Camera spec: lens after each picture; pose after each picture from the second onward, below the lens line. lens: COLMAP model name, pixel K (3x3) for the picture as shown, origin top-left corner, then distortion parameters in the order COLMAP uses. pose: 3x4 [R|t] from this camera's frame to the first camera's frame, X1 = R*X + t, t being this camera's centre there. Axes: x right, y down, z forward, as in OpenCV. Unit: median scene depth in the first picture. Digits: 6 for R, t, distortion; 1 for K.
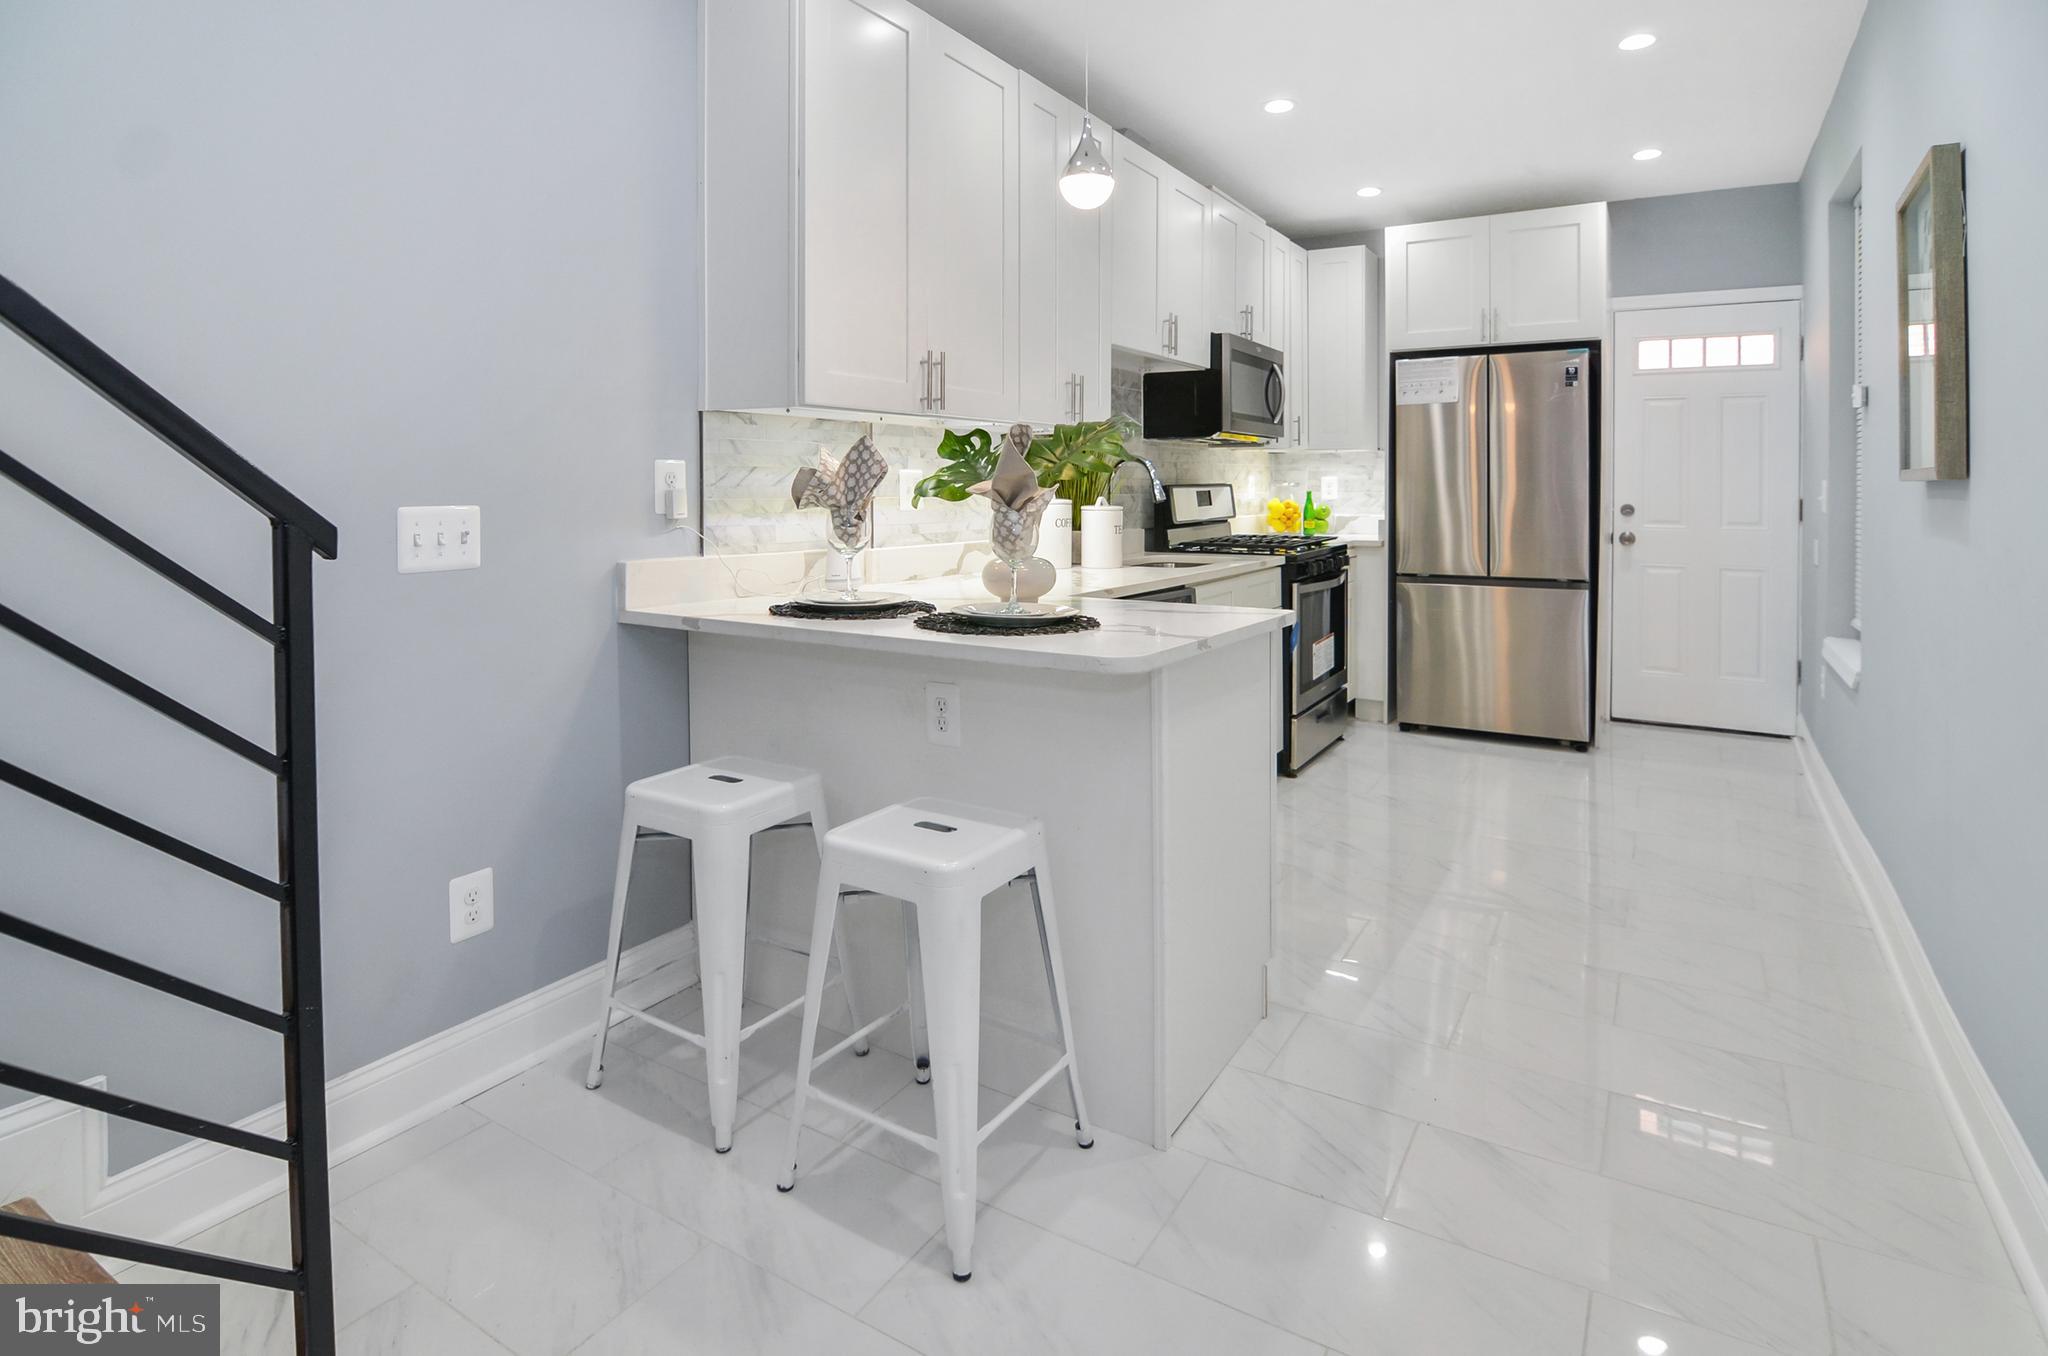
lens RADIAL K [[1101.8, 0, 1018.4], [0, 1101.8, 503.2], [0, 0, 1]] dist [0.005586, 0.000494]
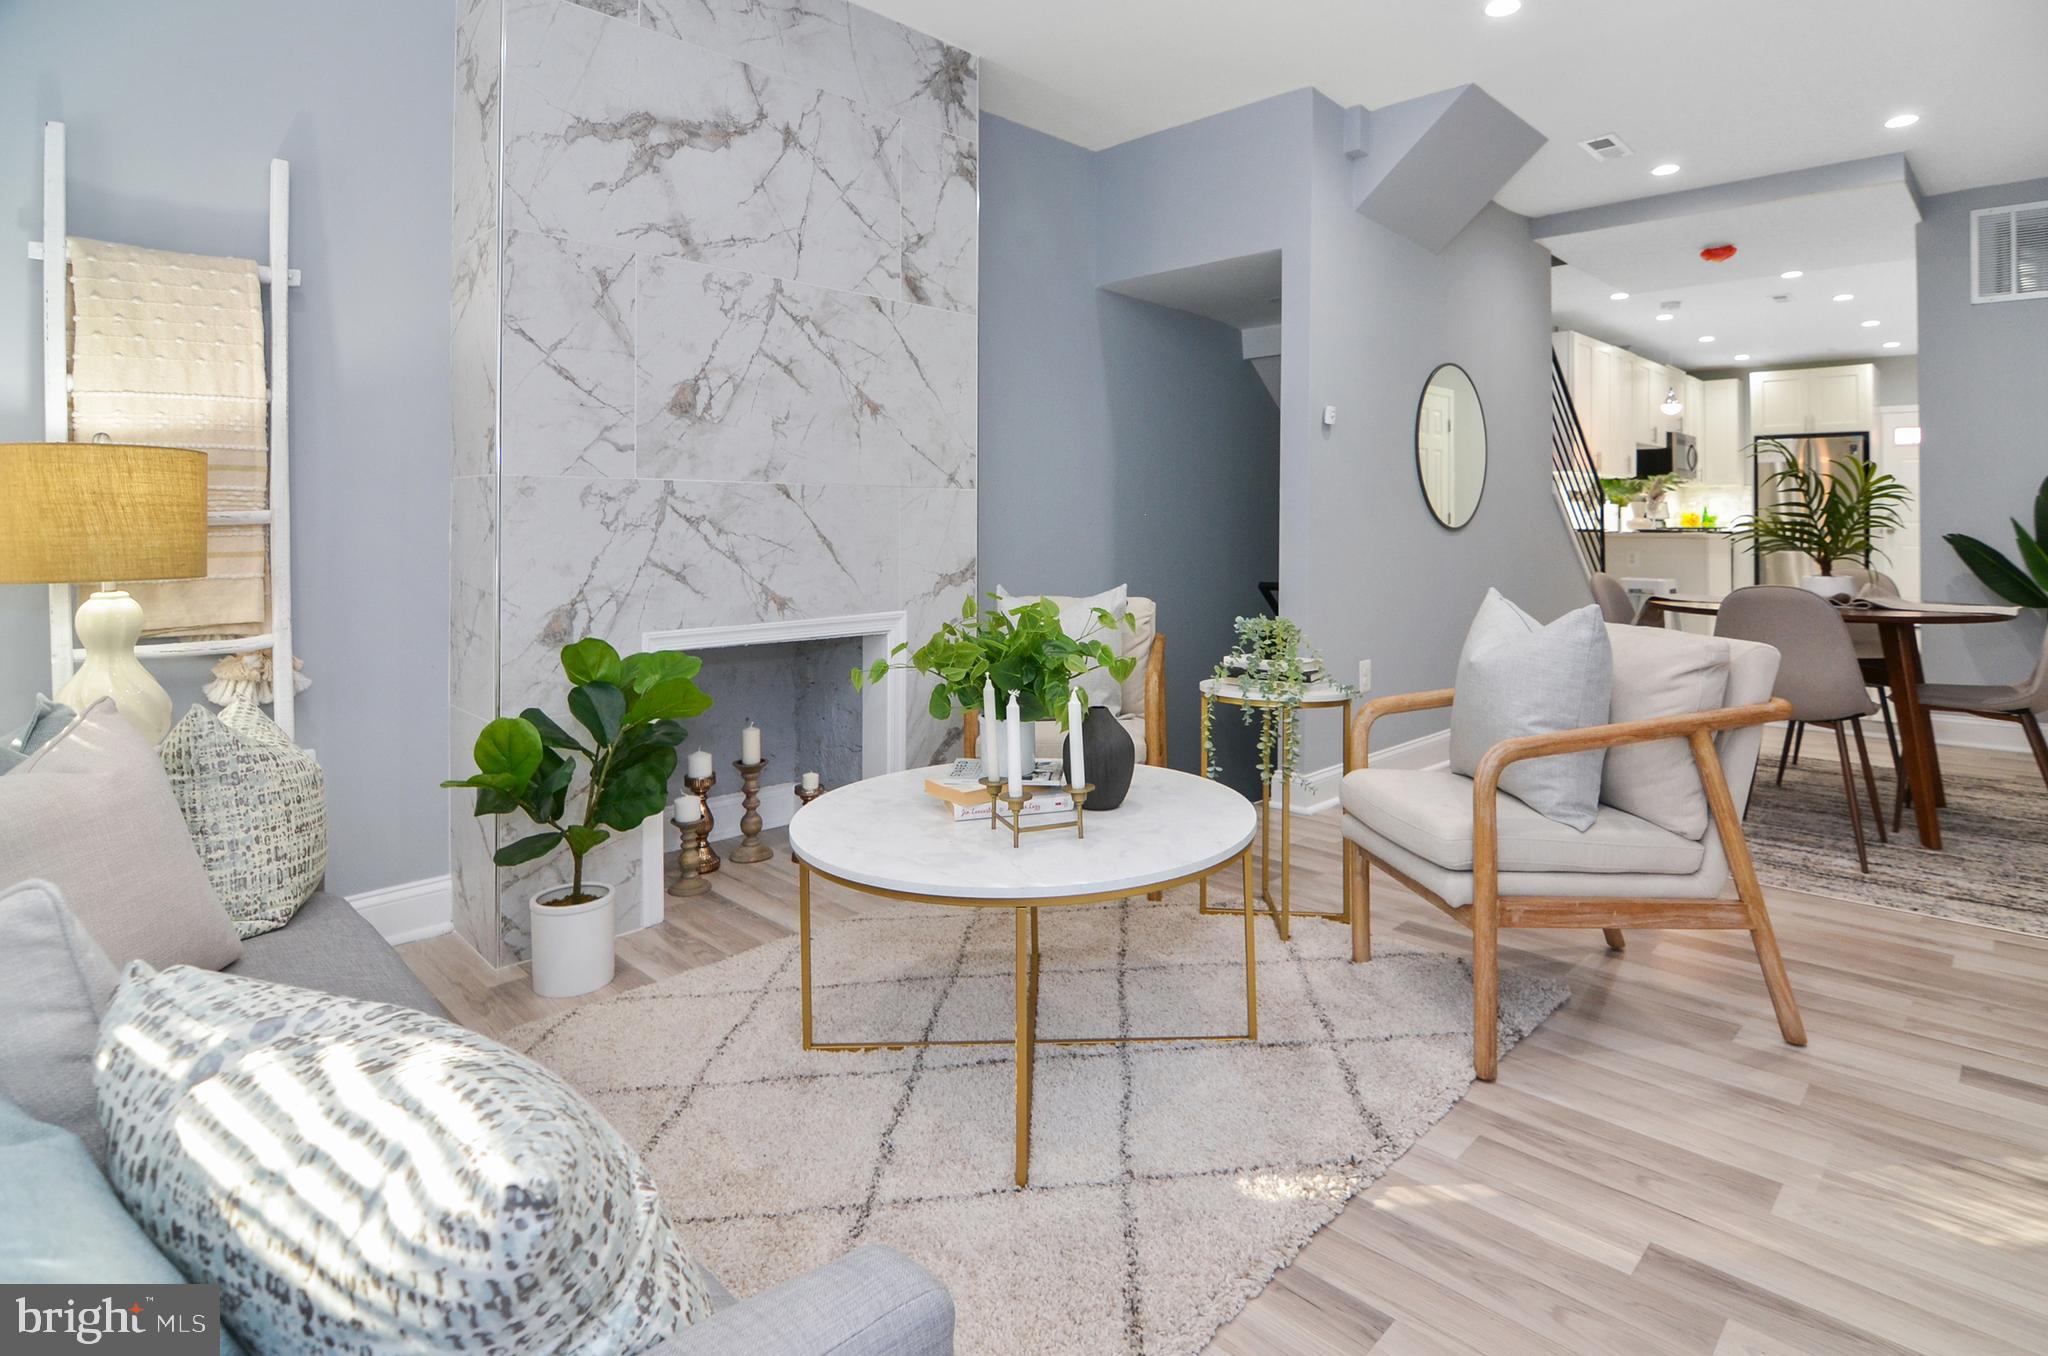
lens RADIAL K [[1107.7, 0, 1012.1], [0, 1107.7, 506.5], [0, 0, 1]] dist [-0.003353, -0.007826]
pose [[0.973122, 0.001361, -0.230286, -0.567950], [-0.008947, 0.999451, -0.031902, 0.074058], [0.230116, 0.033105, 0.972600, -1.391324]]
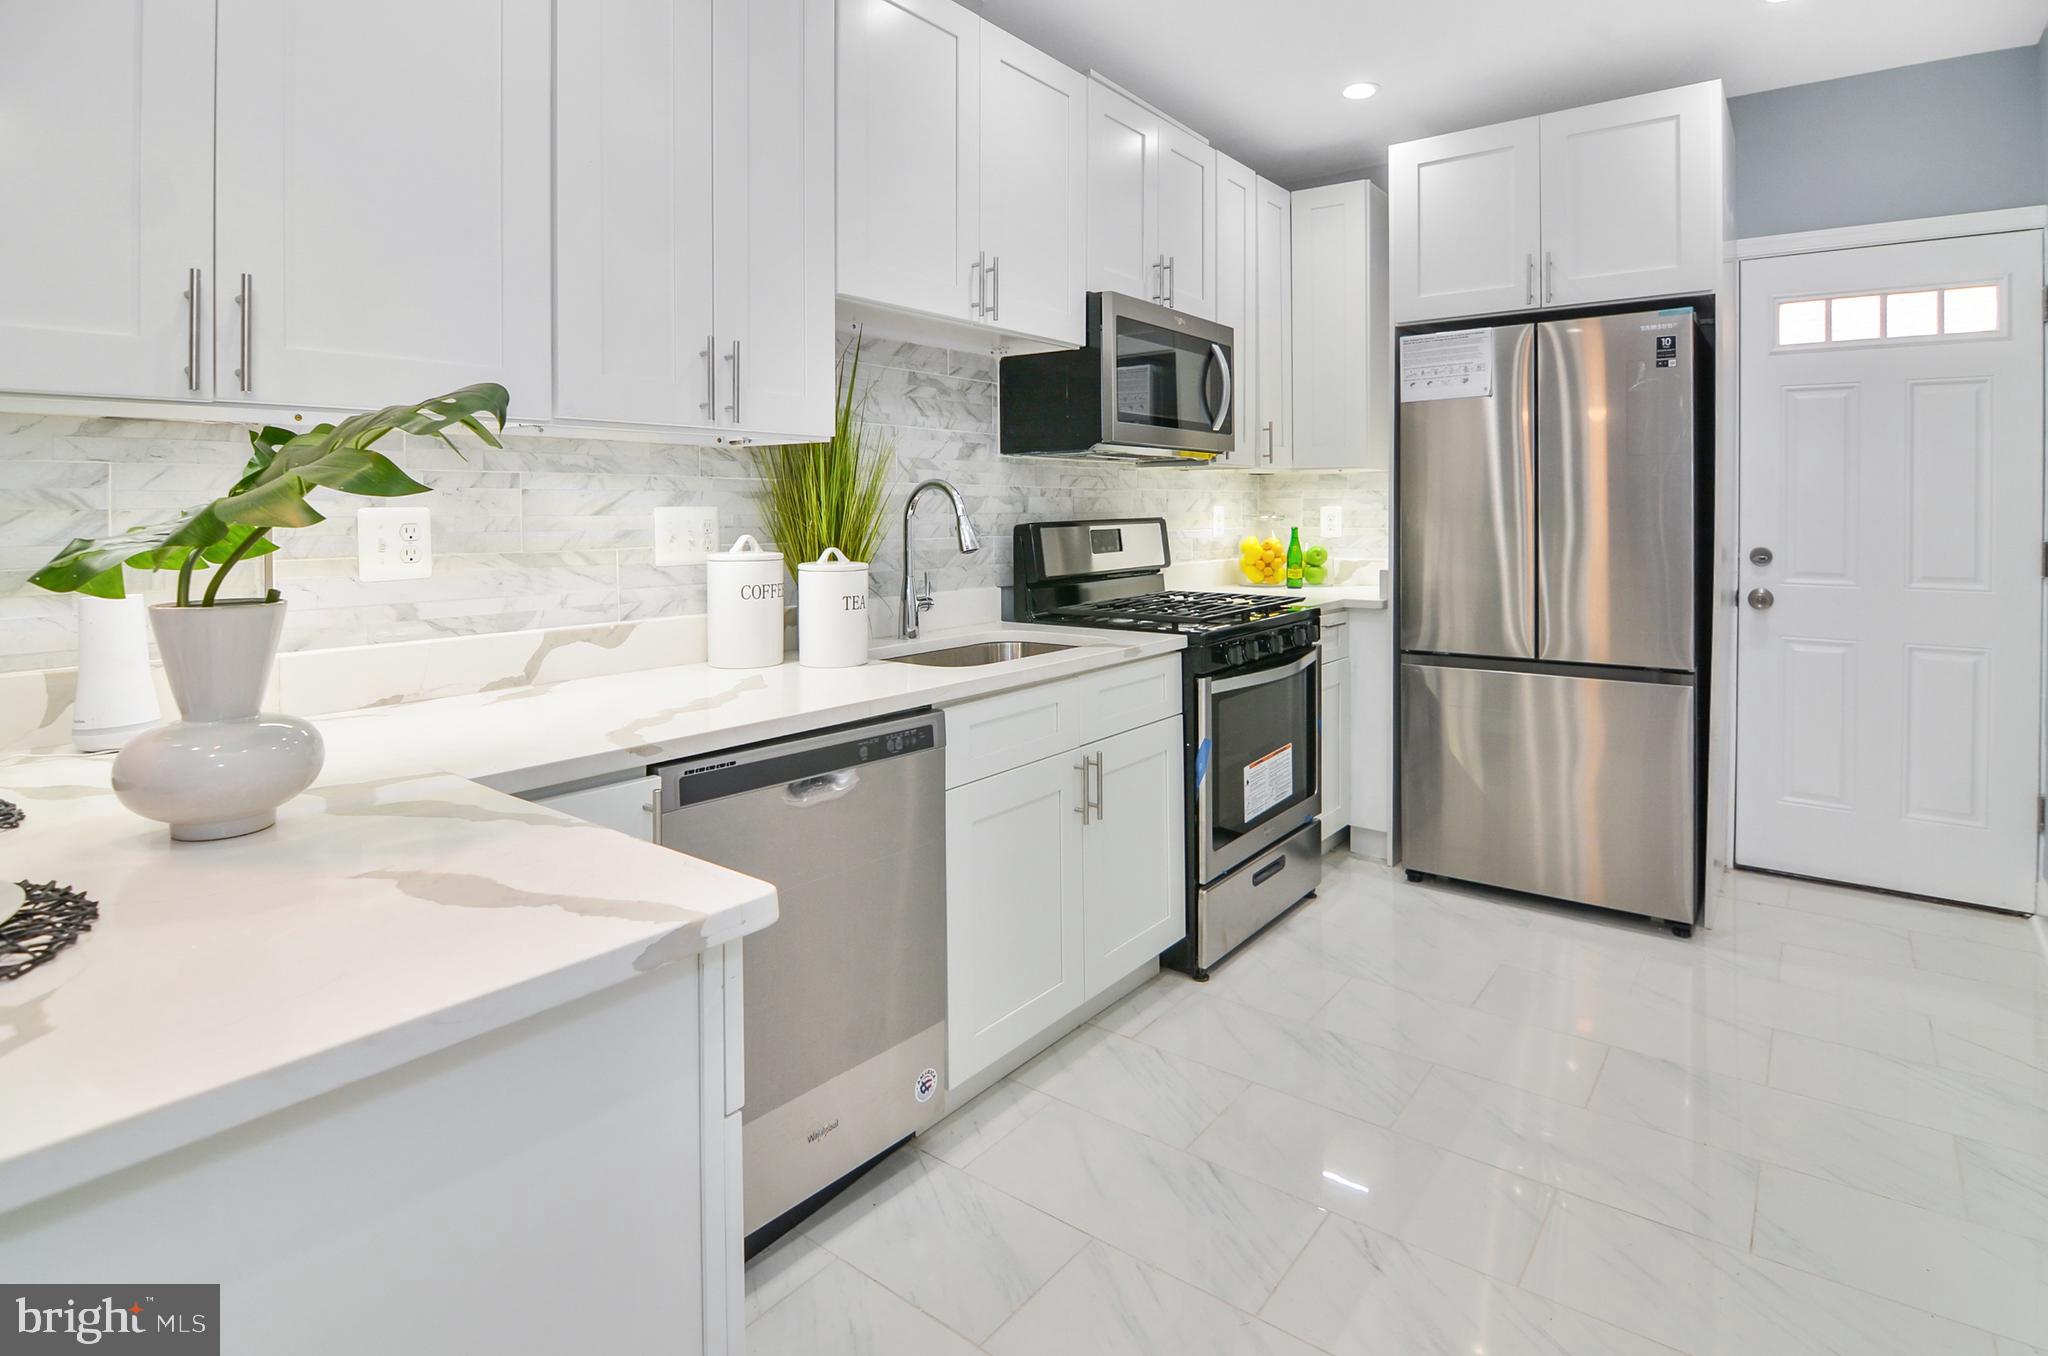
lens RADIAL K [[1096.6, 0, 1020.1], [0, 1096.6, 529.9], [0, 0, 1]] dist [0.000303, -0.006933]
pose [[0.994771, -0.001761, -0.102113, 0.194655], [0.002050, 0.999994, 0.002723, -0.013929], [0.102107, -0.002918, 0.994769, 0.331086]]
